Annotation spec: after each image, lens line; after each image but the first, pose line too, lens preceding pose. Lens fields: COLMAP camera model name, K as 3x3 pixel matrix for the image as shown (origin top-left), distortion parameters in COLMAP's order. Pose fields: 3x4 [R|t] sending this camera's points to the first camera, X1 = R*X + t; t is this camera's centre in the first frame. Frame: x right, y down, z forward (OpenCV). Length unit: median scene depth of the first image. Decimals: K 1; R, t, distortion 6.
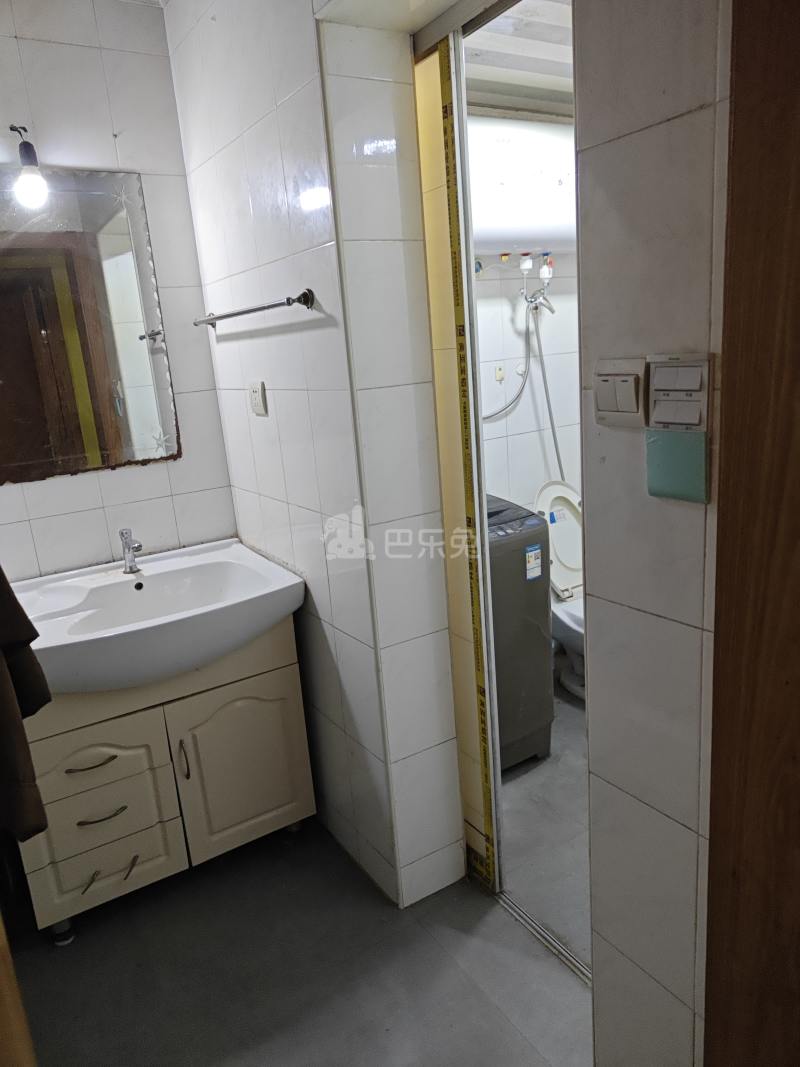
lens RADIAL K [[740.2, 0, 387.4], [0, 740.2, 537.5], [0, 0, 1]] dist [0.014114, -0.013651]
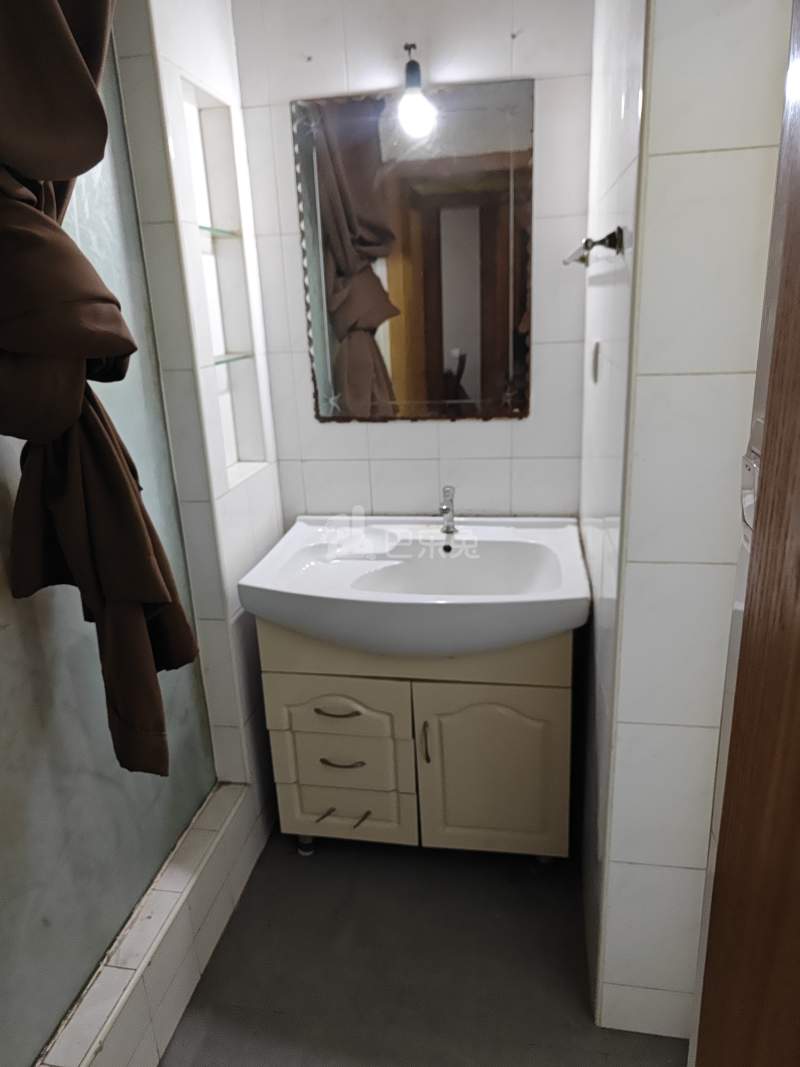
lens RADIAL K [[740.2, 0, 397.1], [0, 740.2, 543.2], [0, 0, 1]] dist [0.014114, -0.013651]
pose [[0.758458, 0.249297, -0.602156, 0.196162], [-0.182058, 0.968211, 0.171532, -0.097550], [0.625776, -0.020473, 0.779734, 0.236683]]
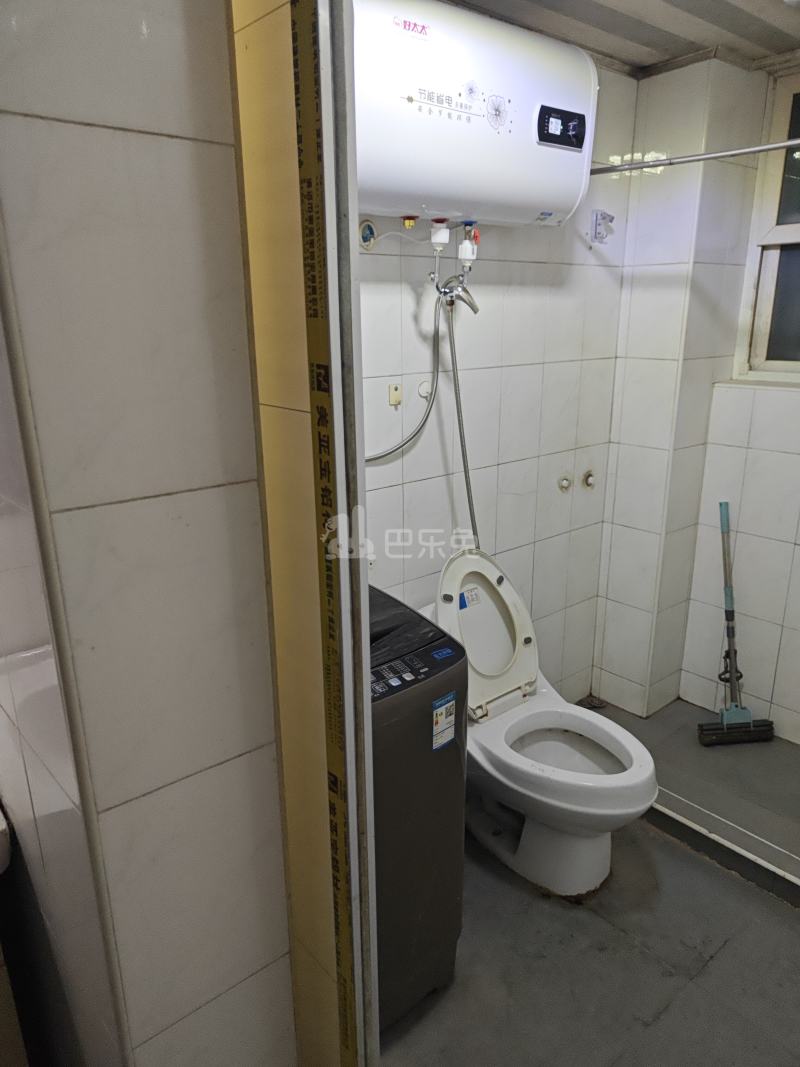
lens RADIAL K [[740.2, 0, 395.8], [0, 740.2, 537.2], [0, 0, 1]] dist [0.014114, -0.013651]
pose [[0.985515, 0.022271, 0.168122, 0.056900], [-0.028430, 0.999007, 0.034317, -0.161039], [-0.167191, -0.038599, 0.985169, 0.457080]]
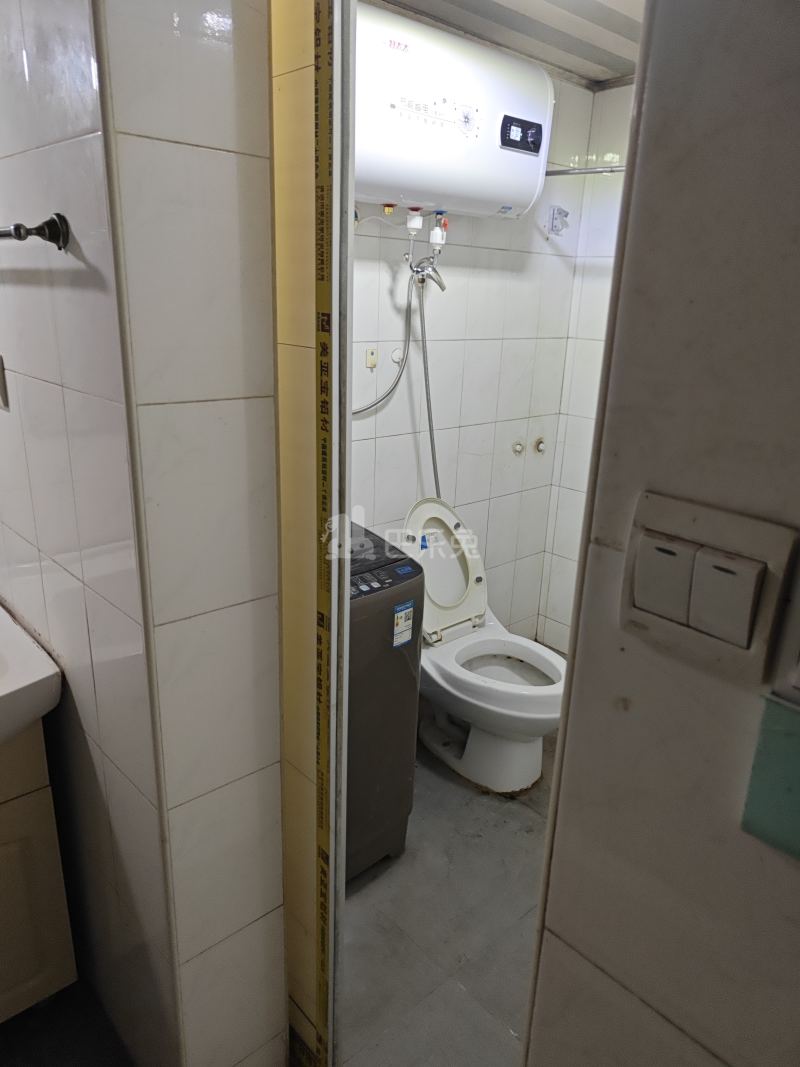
lens RADIAL K [[740.2, 0, 402.5], [0, 740.2, 534.8], [0, 0, 1]] dist [0.014114, -0.013651]
pose [[0.974266, 0.051414, 0.219461, 0.029408], [-0.064605, 0.996484, 0.053351, -0.112421], [-0.215946, -0.066157, 0.974161, 0.305138]]
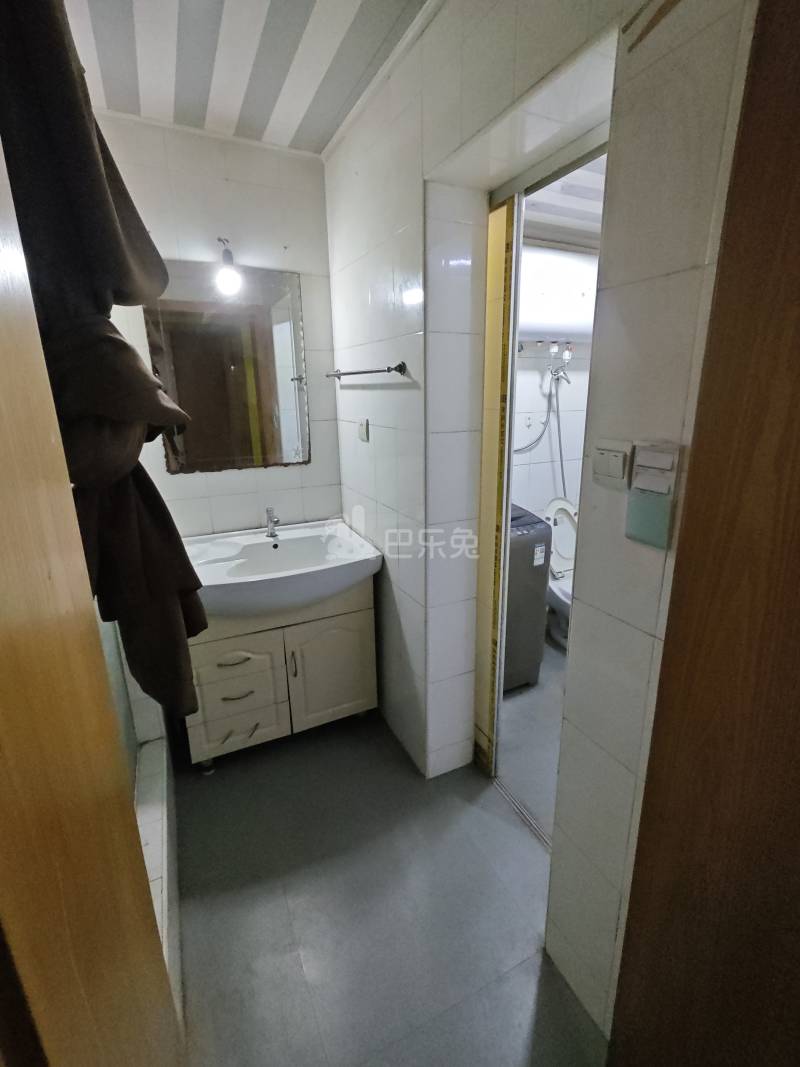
lens RADIAL K [[488.0, 0, 410.7], [0, 488.0, 520.8], [0, 0, 1]] dist [0.004356, -0.001356]
pose [[0.993521, 0.092426, -0.066129, 0.002321], [-0.091260, 0.995617, 0.020447, -0.033800], [0.067729, -0.014280, 0.997602, 0.022020]]
